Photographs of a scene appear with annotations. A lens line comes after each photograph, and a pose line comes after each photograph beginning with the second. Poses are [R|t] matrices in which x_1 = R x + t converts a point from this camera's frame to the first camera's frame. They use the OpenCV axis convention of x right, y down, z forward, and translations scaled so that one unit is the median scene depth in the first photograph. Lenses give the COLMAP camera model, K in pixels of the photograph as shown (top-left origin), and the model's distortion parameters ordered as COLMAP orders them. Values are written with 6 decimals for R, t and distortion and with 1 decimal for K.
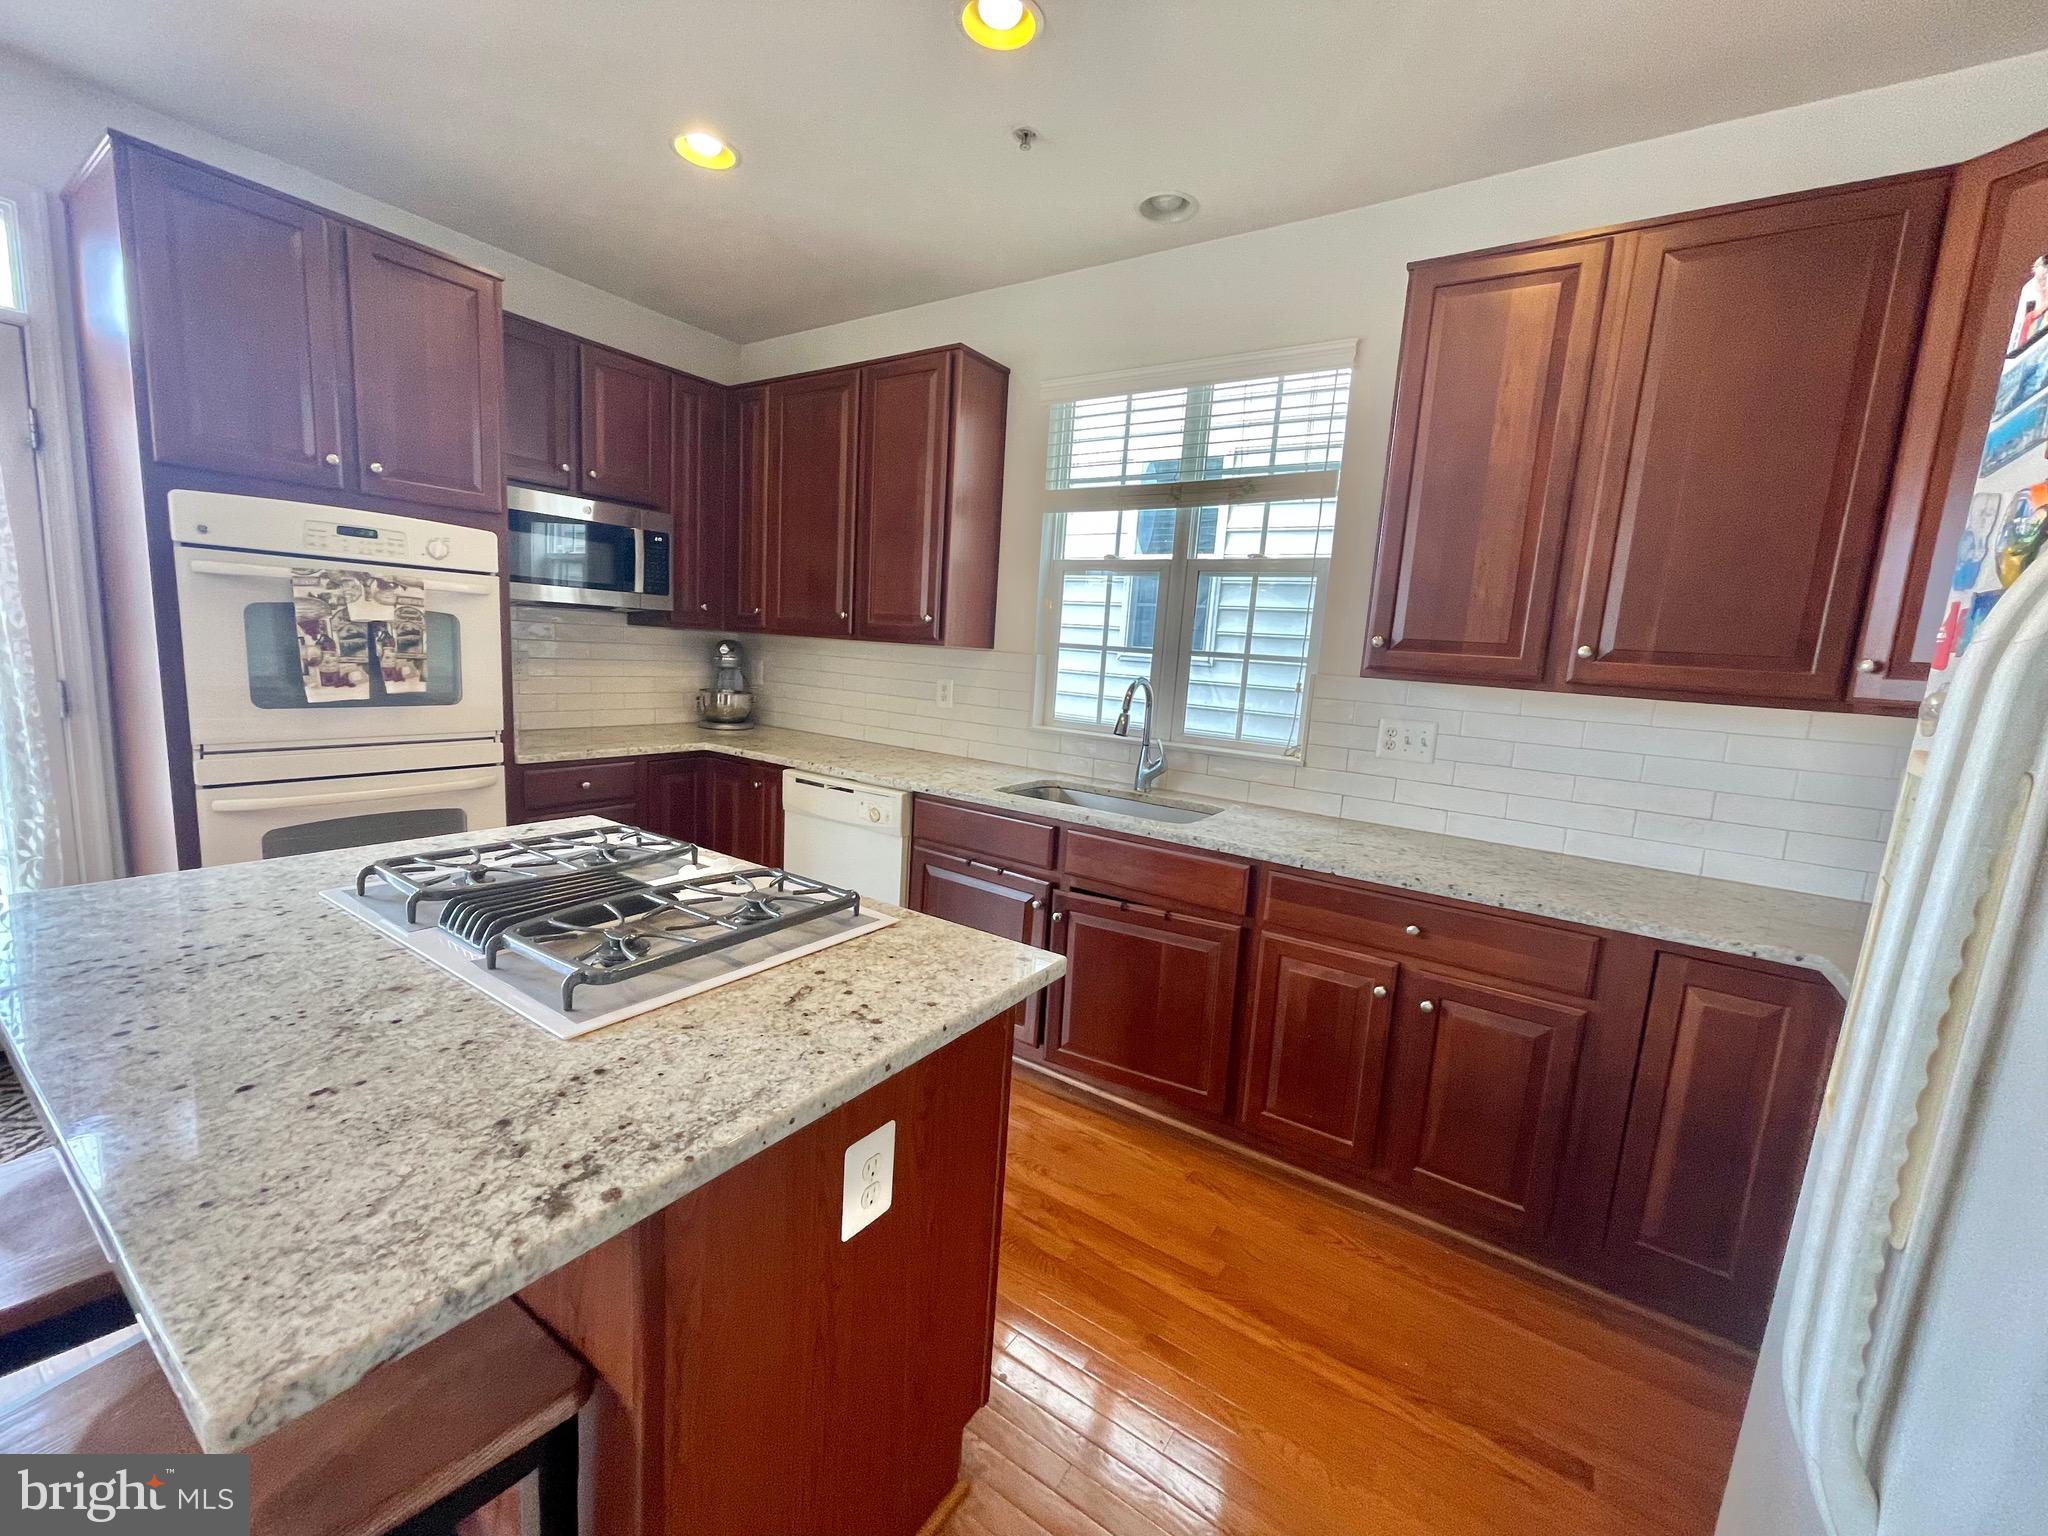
lens RADIAL K [[826.0, 0, 1017.3], [0, 826.0, 768.0], [0, 0, 1]] dist [-0.001236, 0.000480]
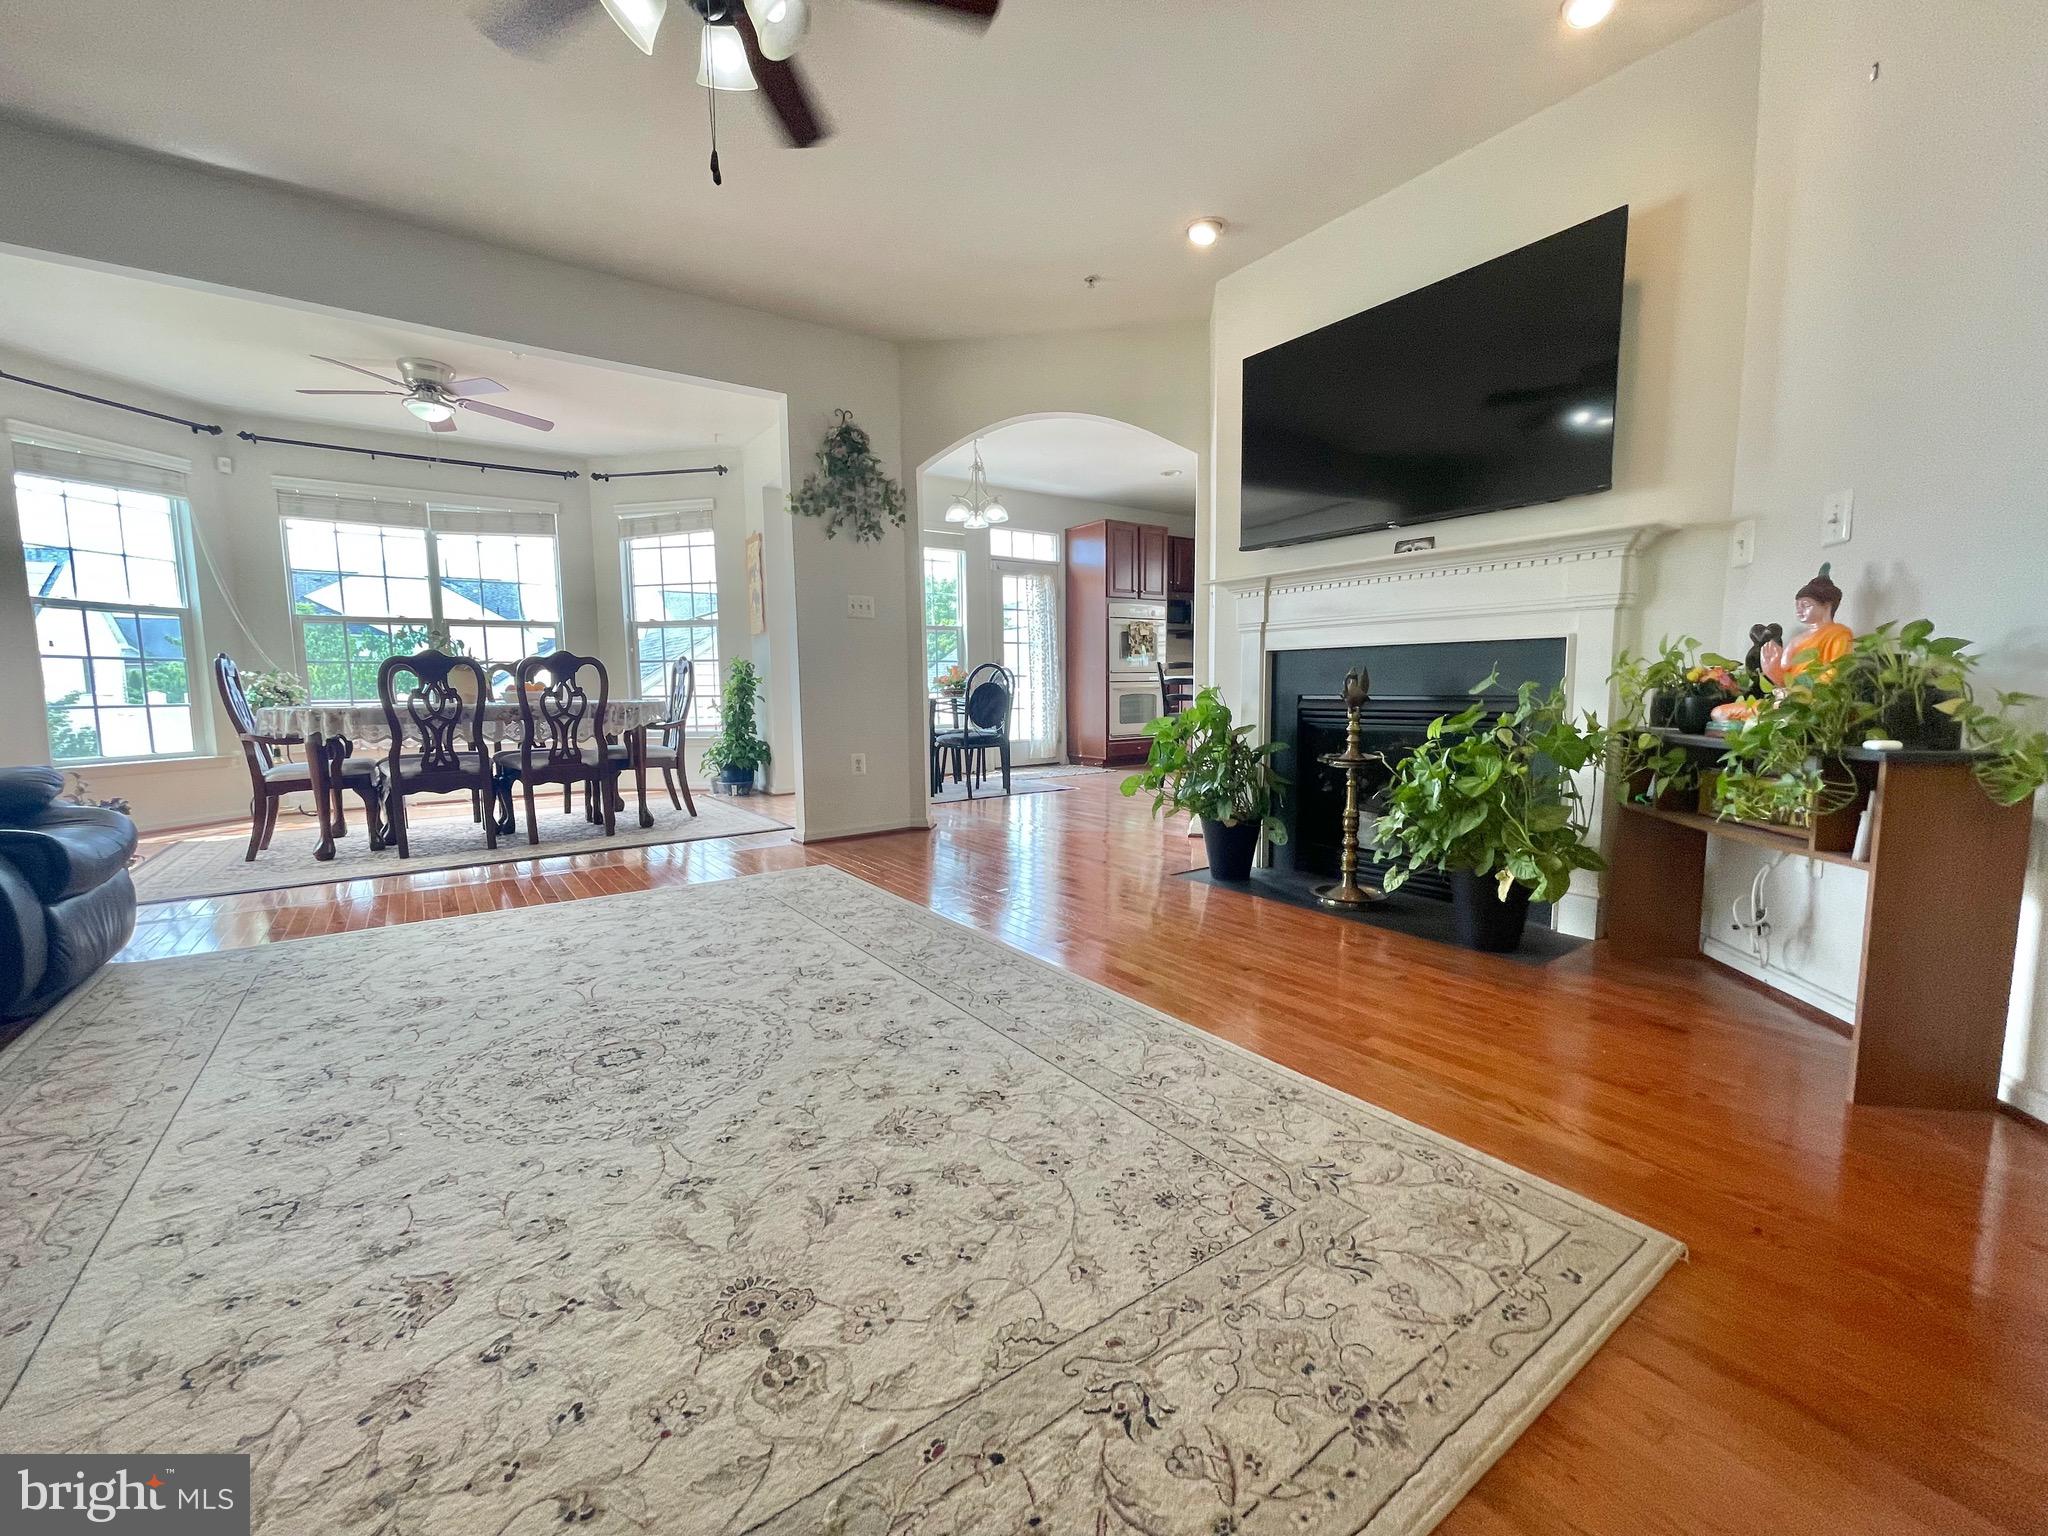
lens RADIAL K [[818.1, 0, 998.3], [0, 818.1, 772.4], [0, 0, 1]] dist [-0.000274, 0.000086]
pose [[0.931941, -0.039831, -0.360414, -0.140236], [0.018996, 0.997947, -0.061171, 0.615695], [0.362111, 0.050161, 0.930784, -2.464778]]
